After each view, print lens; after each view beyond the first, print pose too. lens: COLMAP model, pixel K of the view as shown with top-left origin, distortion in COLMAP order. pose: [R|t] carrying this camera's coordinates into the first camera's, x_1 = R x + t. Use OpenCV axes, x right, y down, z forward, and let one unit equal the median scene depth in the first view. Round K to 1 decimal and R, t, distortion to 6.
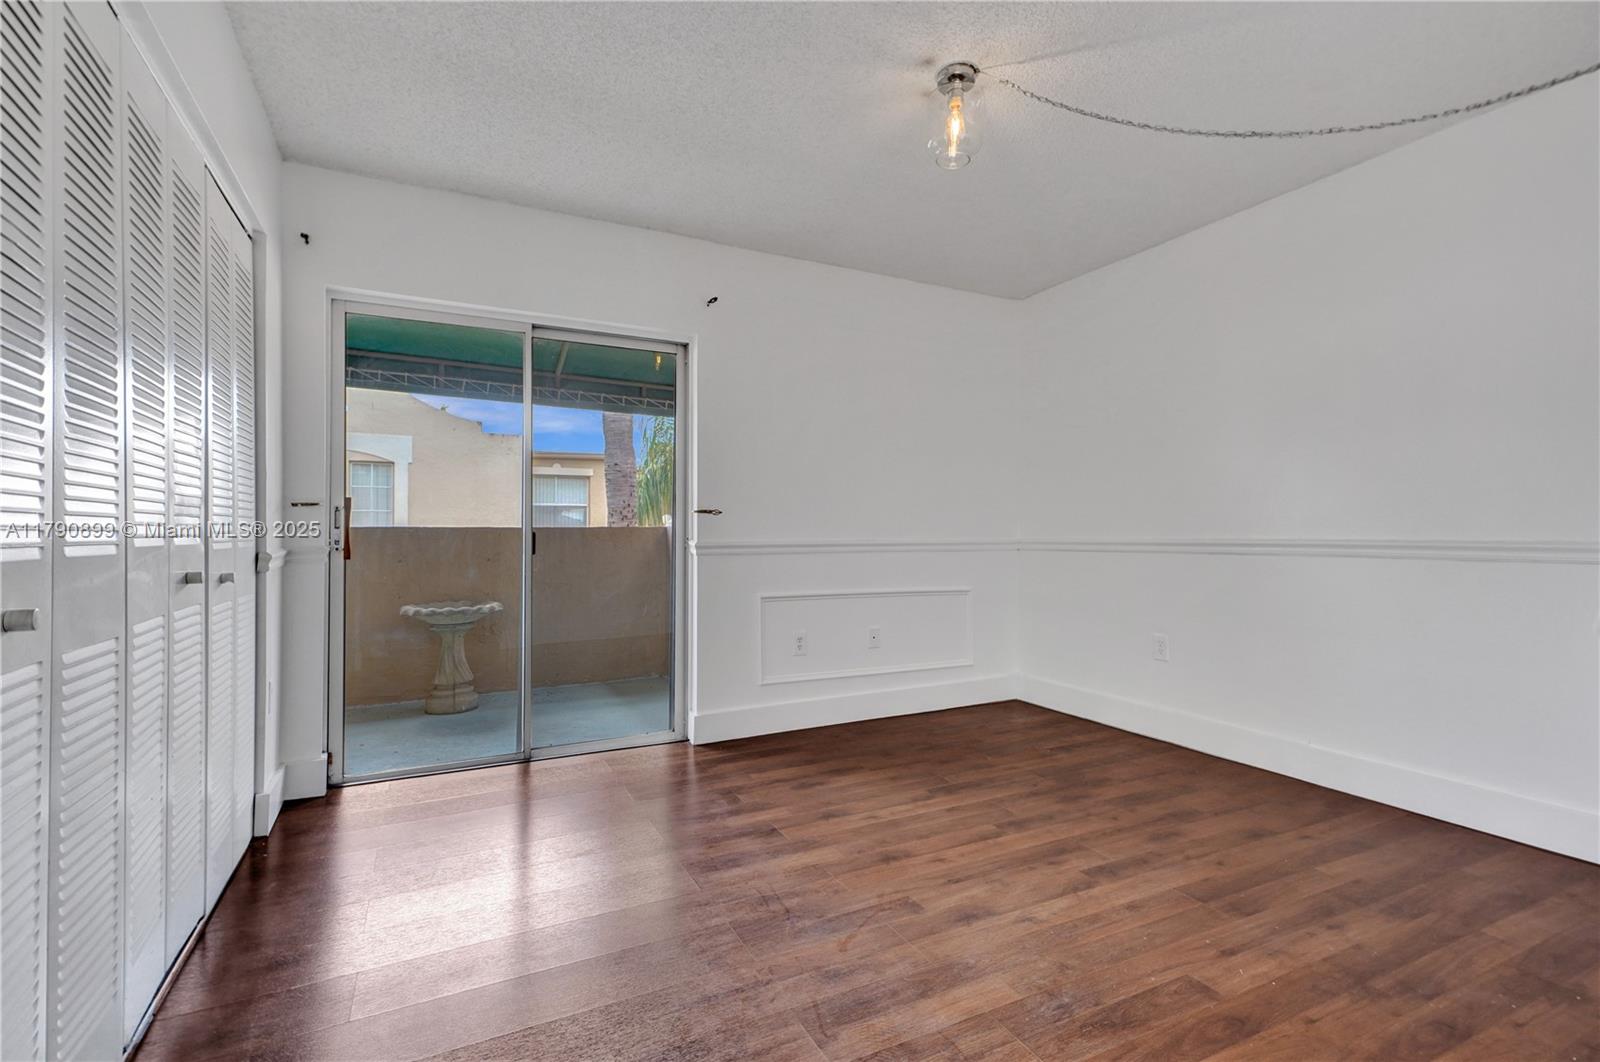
lens RADIAL K [[714.9, 0, 792.0], [0, 714.9, 531.9], [0, 0, 1]] dist [0.049866, -0.017936]
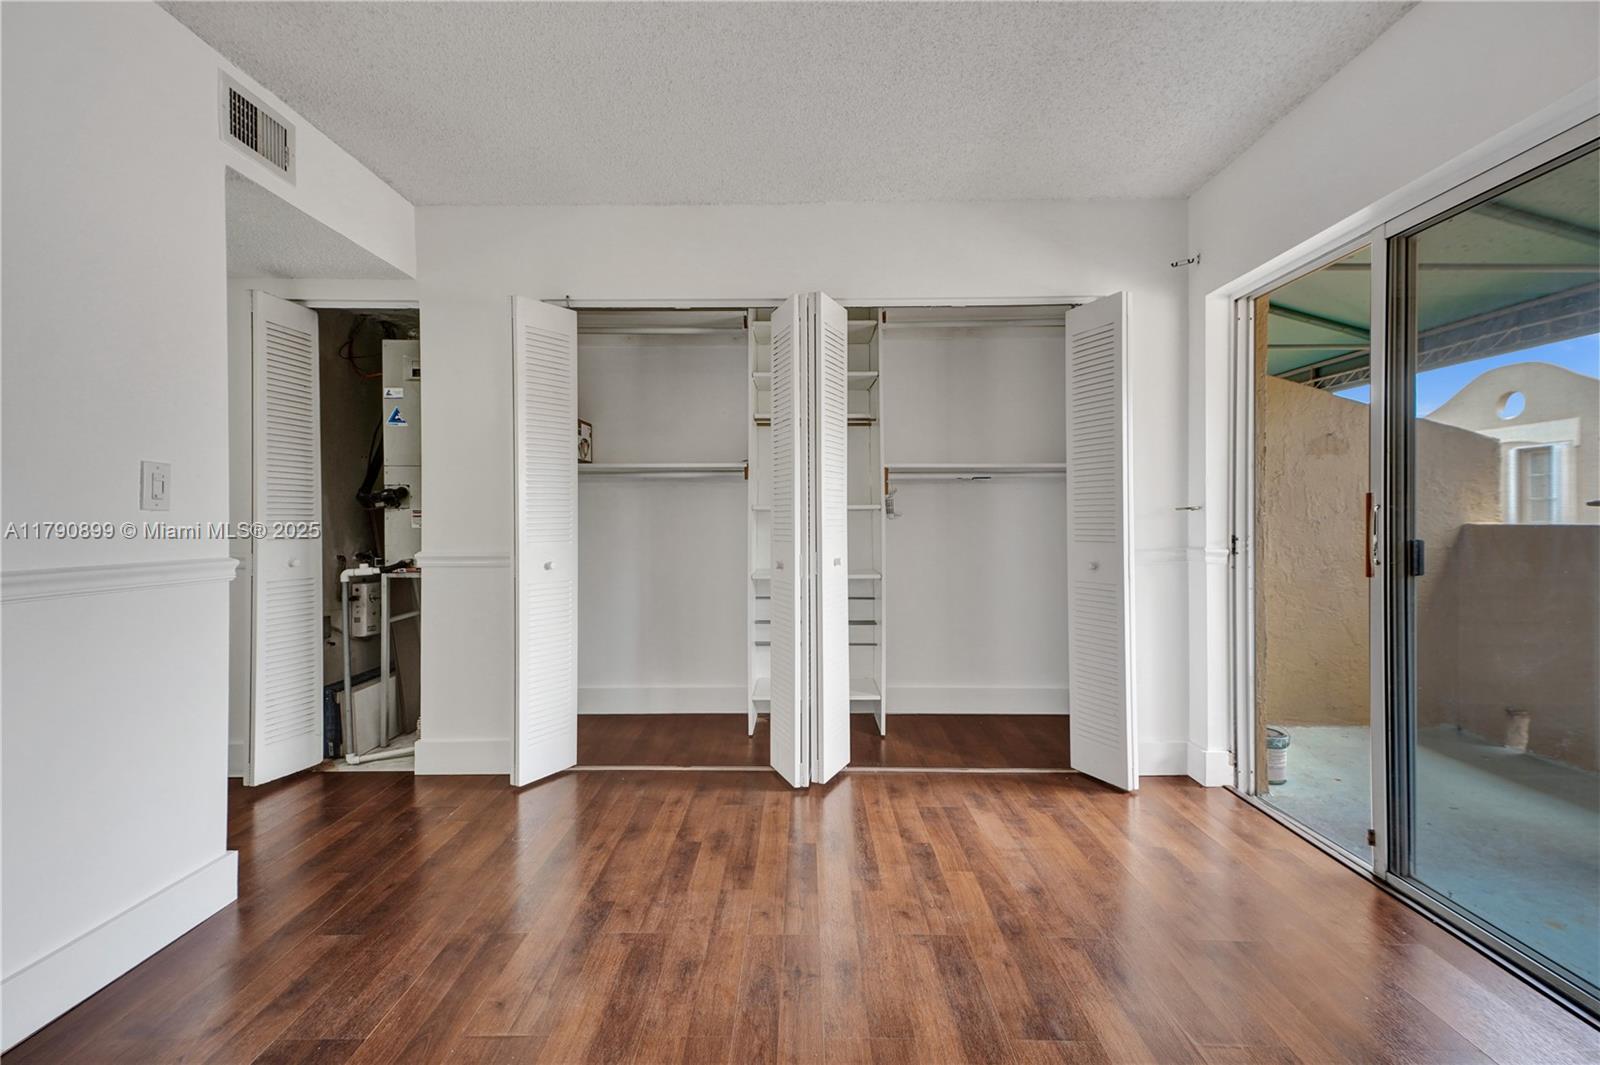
lens RADIAL K [[727.5, 0, 805.2], [0, 727.5, 518.7], [0, 0, 1]] dist [0.107752, -0.076018]
pose [[-0.439714, -0.005710, -0.898120, 0.817154], [0.000007, 0.999980, -0.006361, -0.022637], [0.898138, -0.002804, -0.439705, 1.394504]]
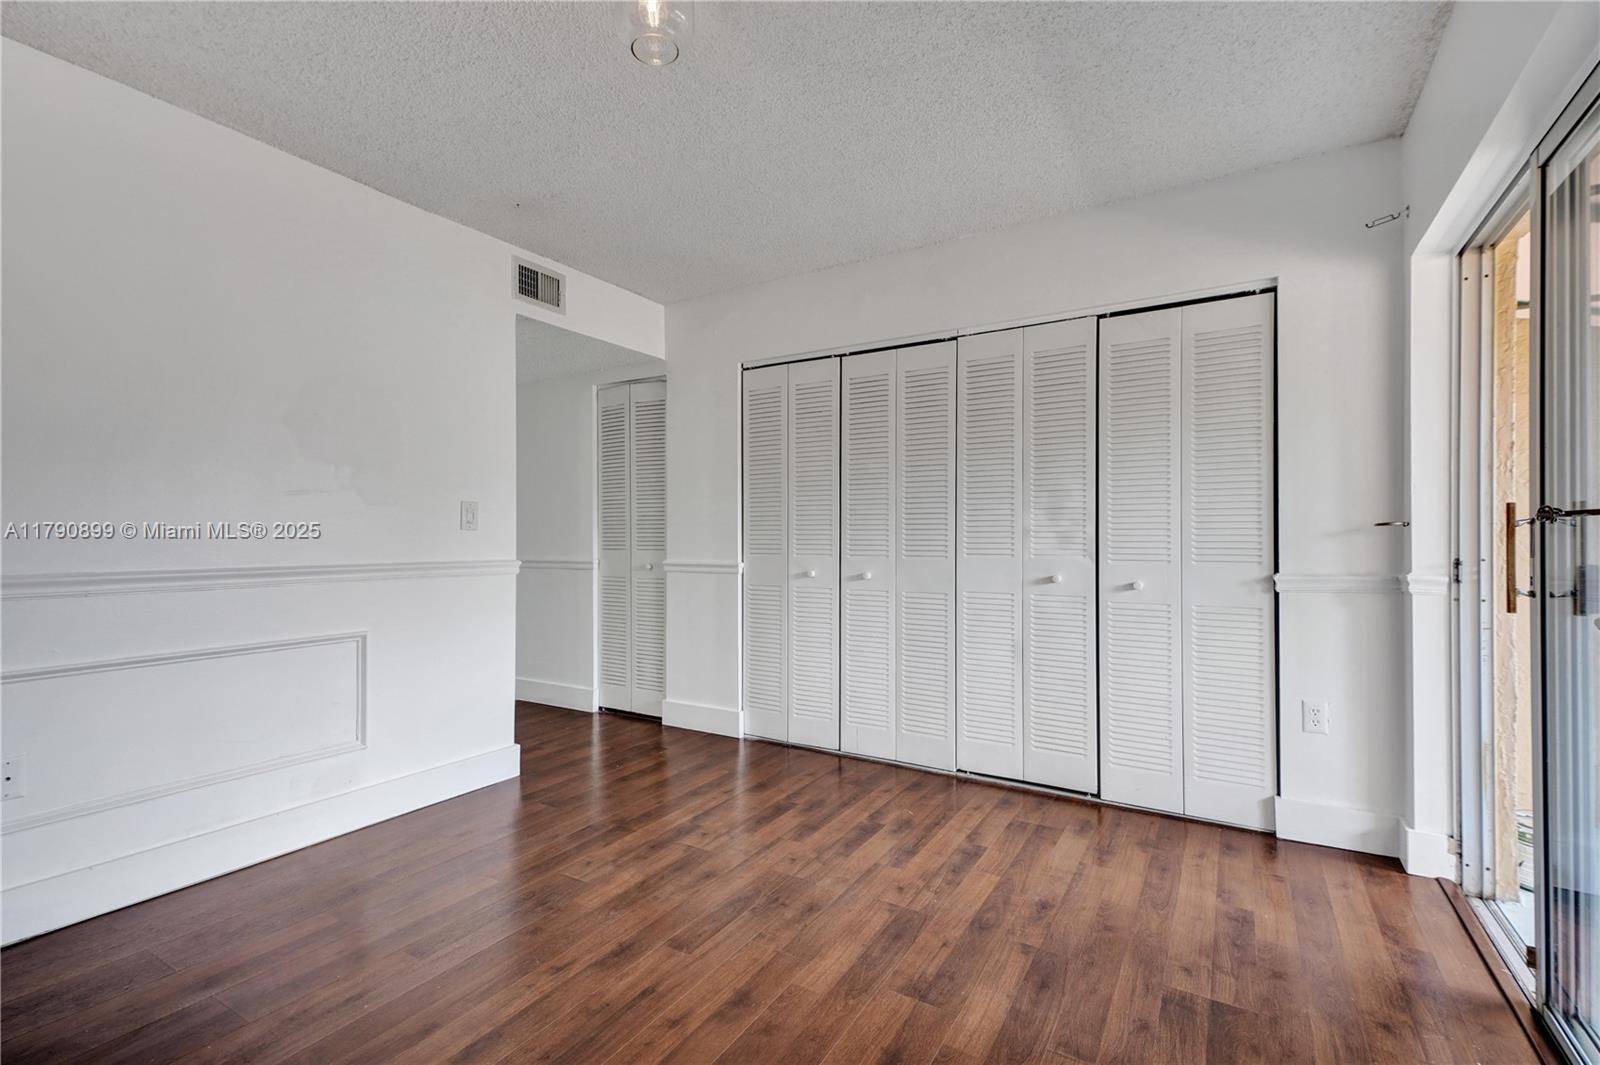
lens RADIAL K [[736.2, 0, 800.0], [0, 736.2, 532.5], [0, 0, 1]] dist [0.000660, 0.037176]
pose [[-0.838568, -0.005282, -0.544771, 0.582211], [-0.003176, 0.999983, -0.004807, -0.030356], [0.544787, -0.002300, -0.838571, 1.948521]]
